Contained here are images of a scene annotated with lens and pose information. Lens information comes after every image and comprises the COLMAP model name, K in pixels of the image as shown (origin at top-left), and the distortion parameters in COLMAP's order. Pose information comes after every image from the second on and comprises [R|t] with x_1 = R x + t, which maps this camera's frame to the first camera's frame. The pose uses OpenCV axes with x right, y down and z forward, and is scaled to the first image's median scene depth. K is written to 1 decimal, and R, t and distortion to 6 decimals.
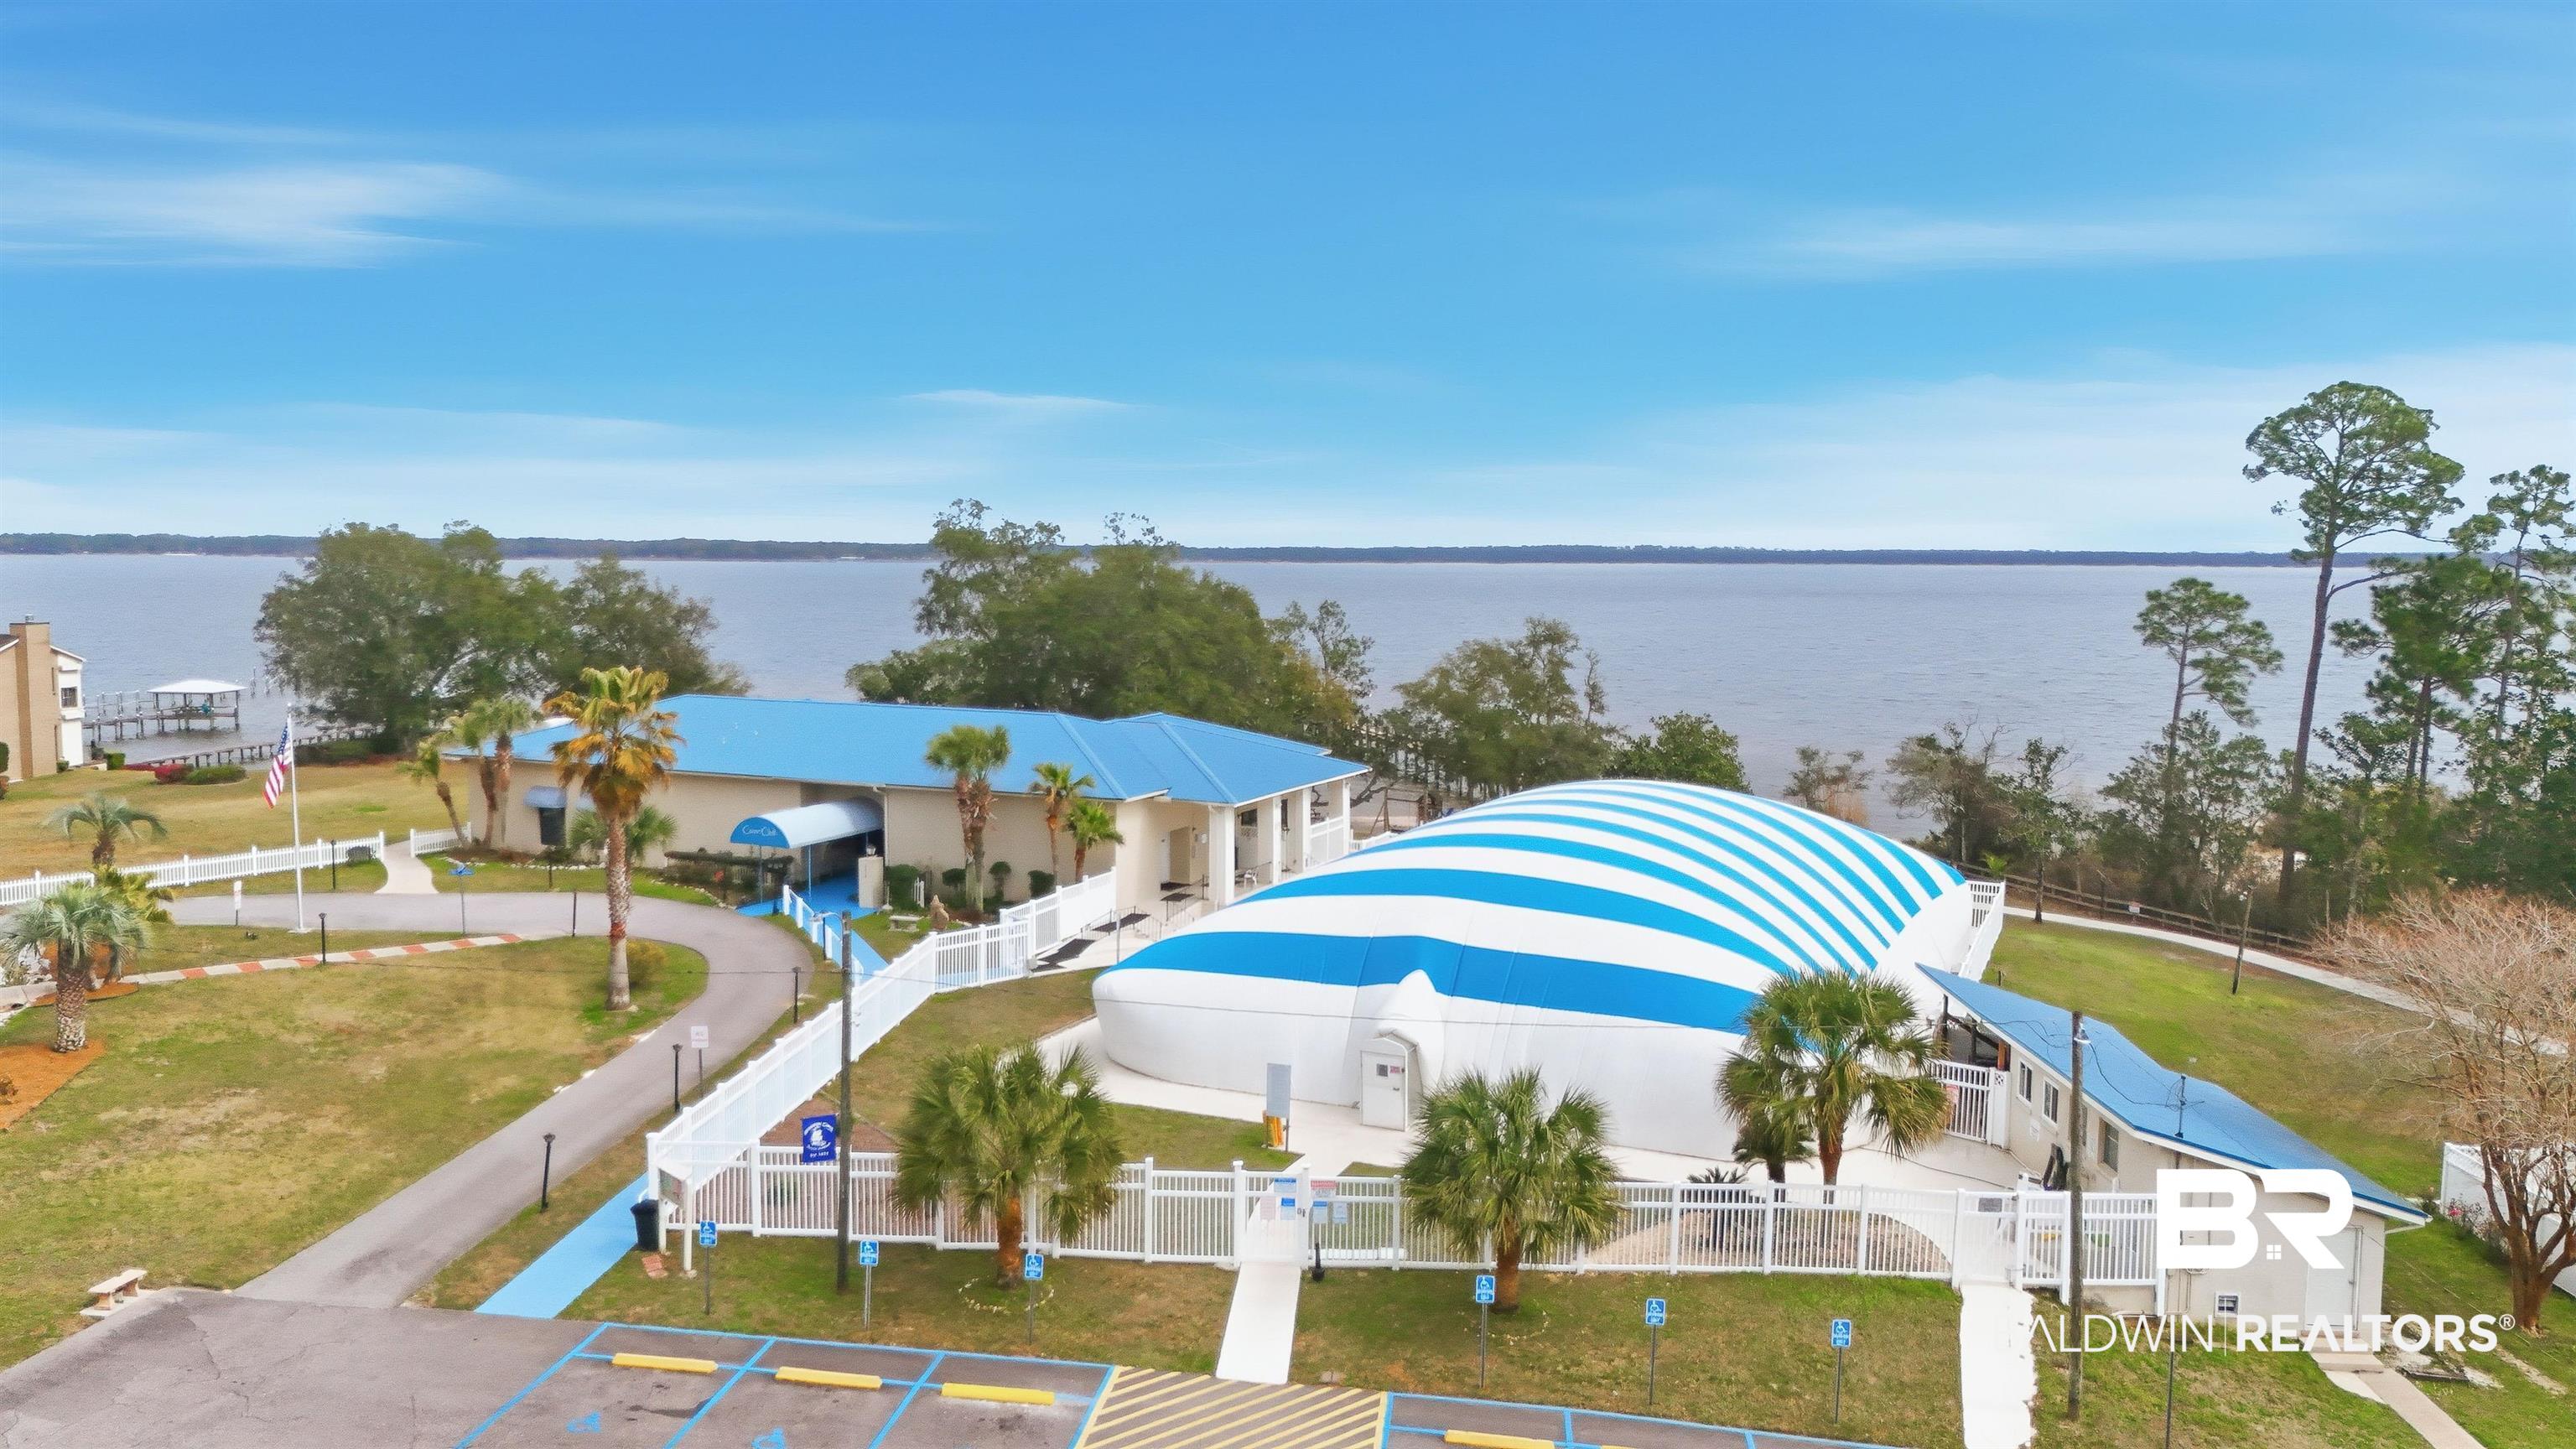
lens RADIAL K [[1881.6, 0, 1288.0], [0, 1881.6, 724.5], [0, 0, 1]] dist [0.073958, -0.038972]
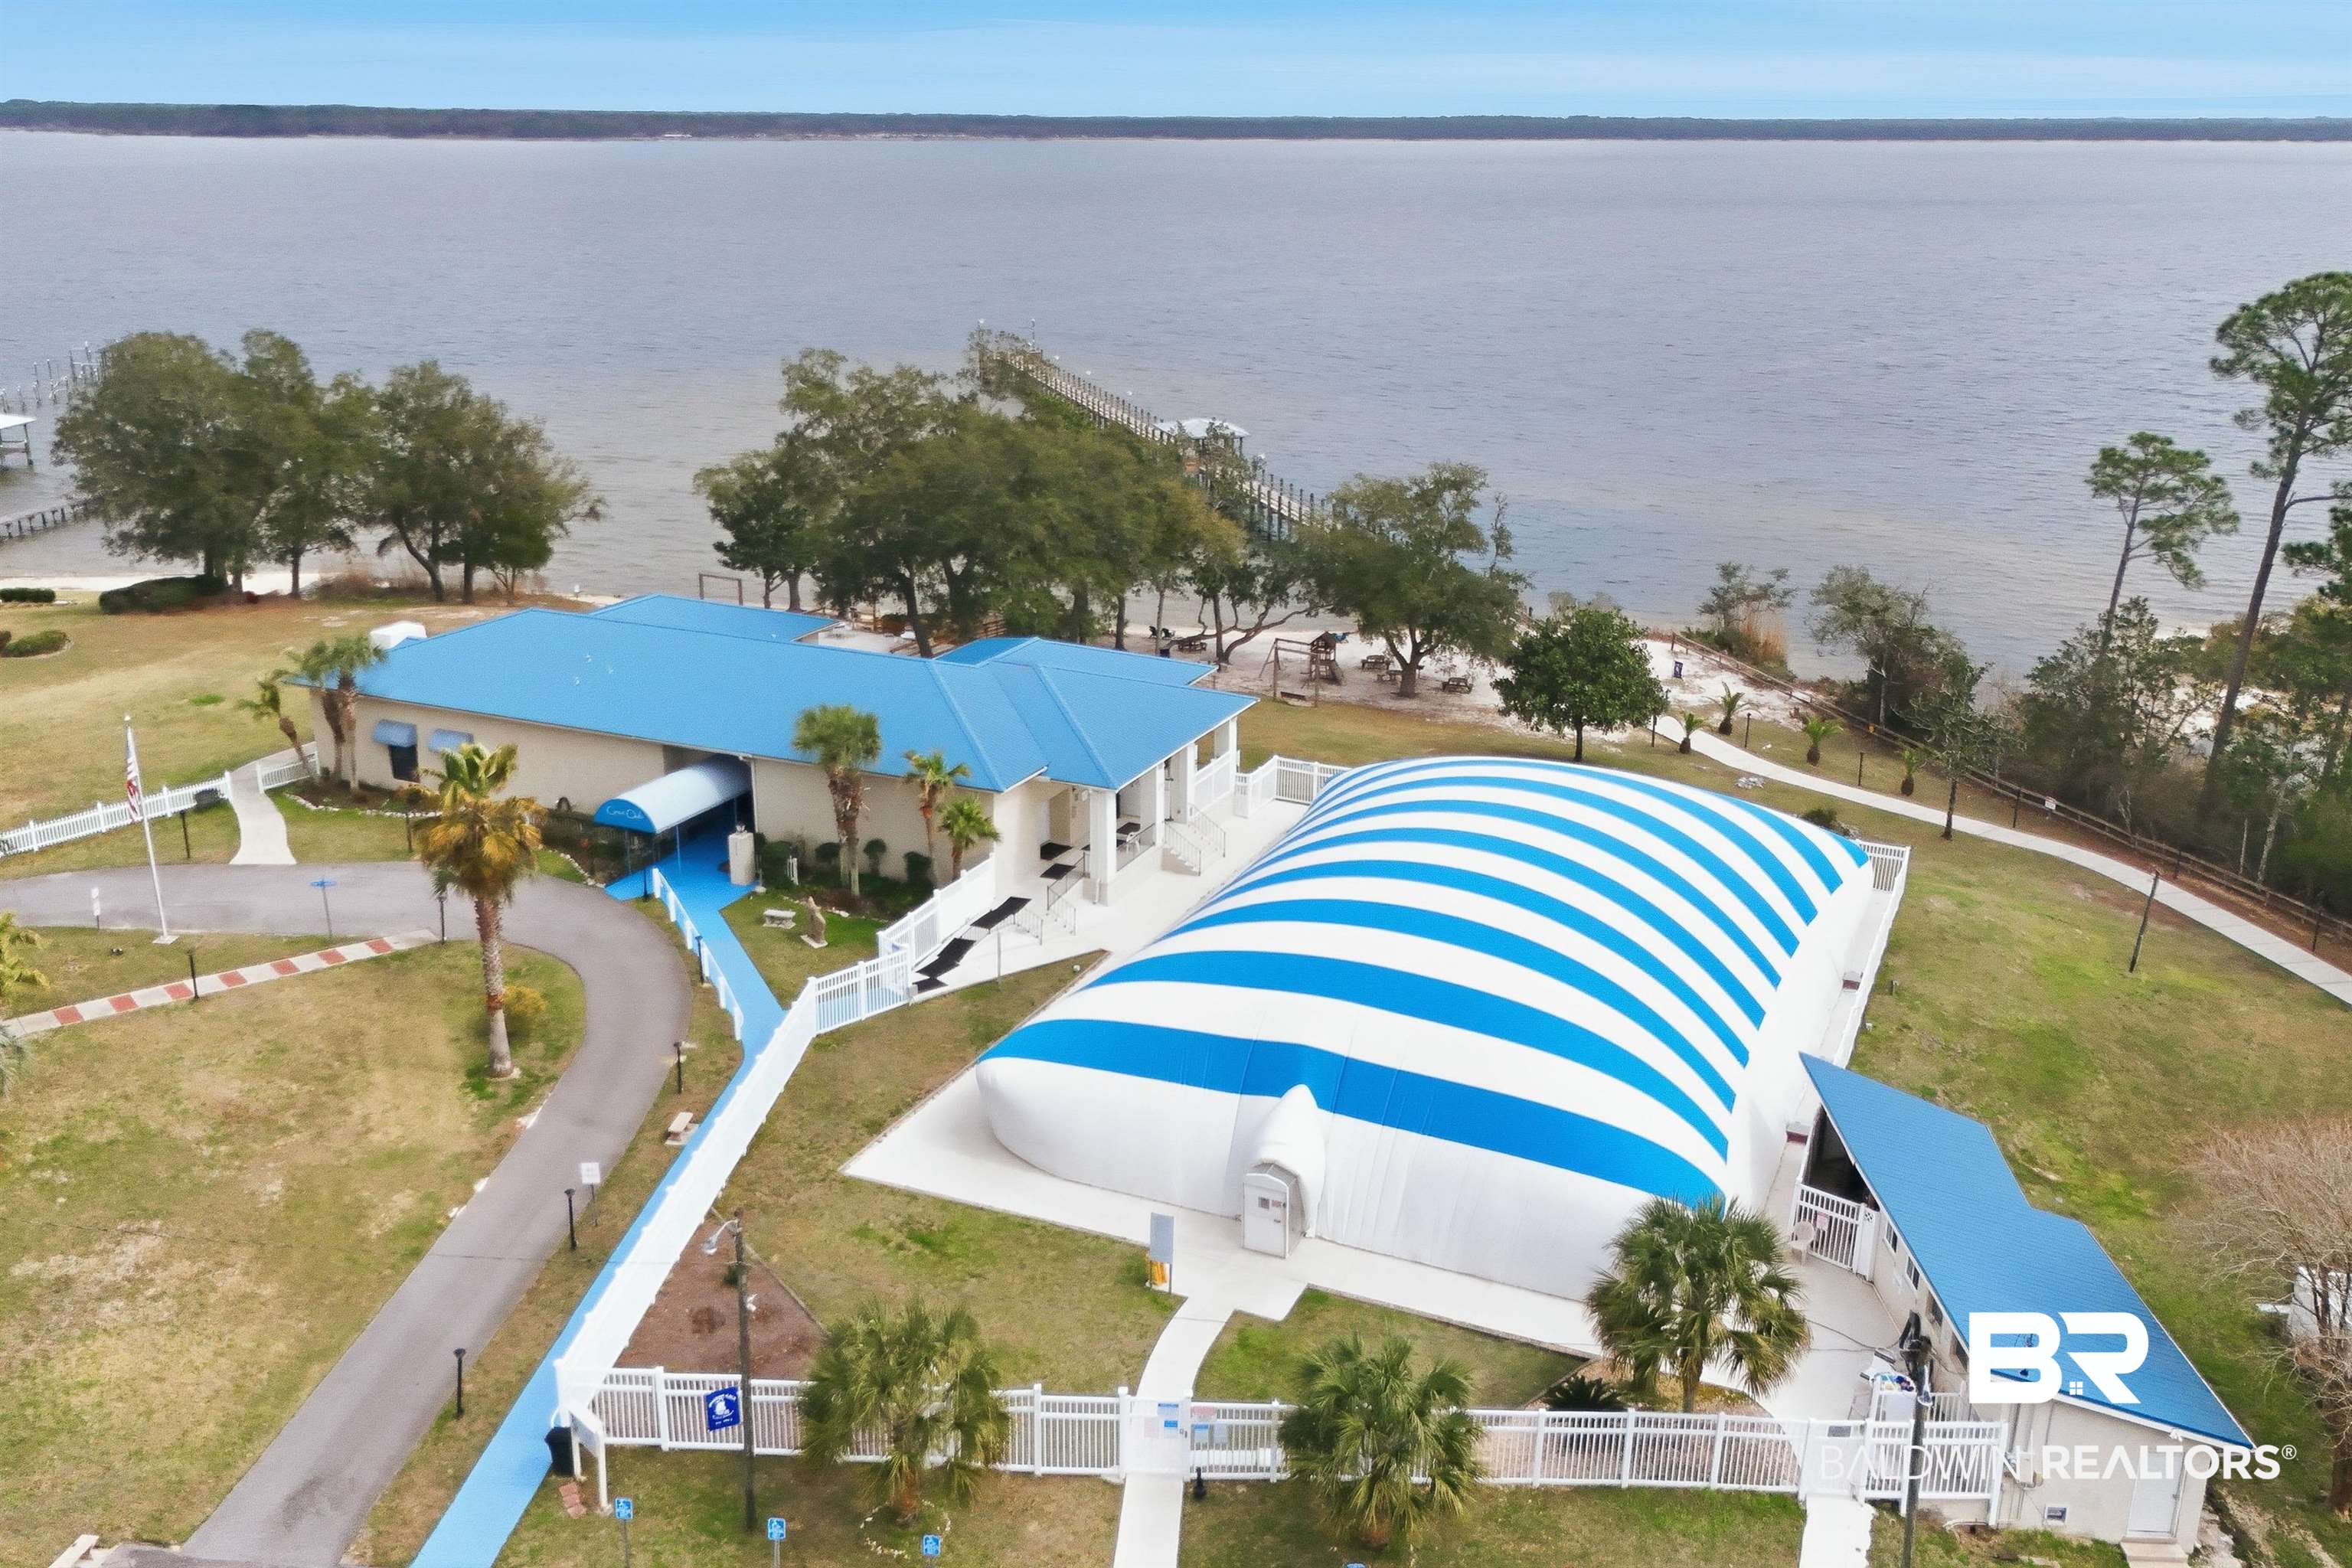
lens RADIAL K [[2039.7, 0, 1176.5], [0, 2039.7, 776.6], [0, 0, 1]] dist [0.064611, -0.016263]
pose [[0.999998, -0.000037, 0.001772, 0.000658], [-0.000347, 0.976416, 0.215897, -0.207236], [-0.001738, -0.215897, 0.976415, -0.019584]]
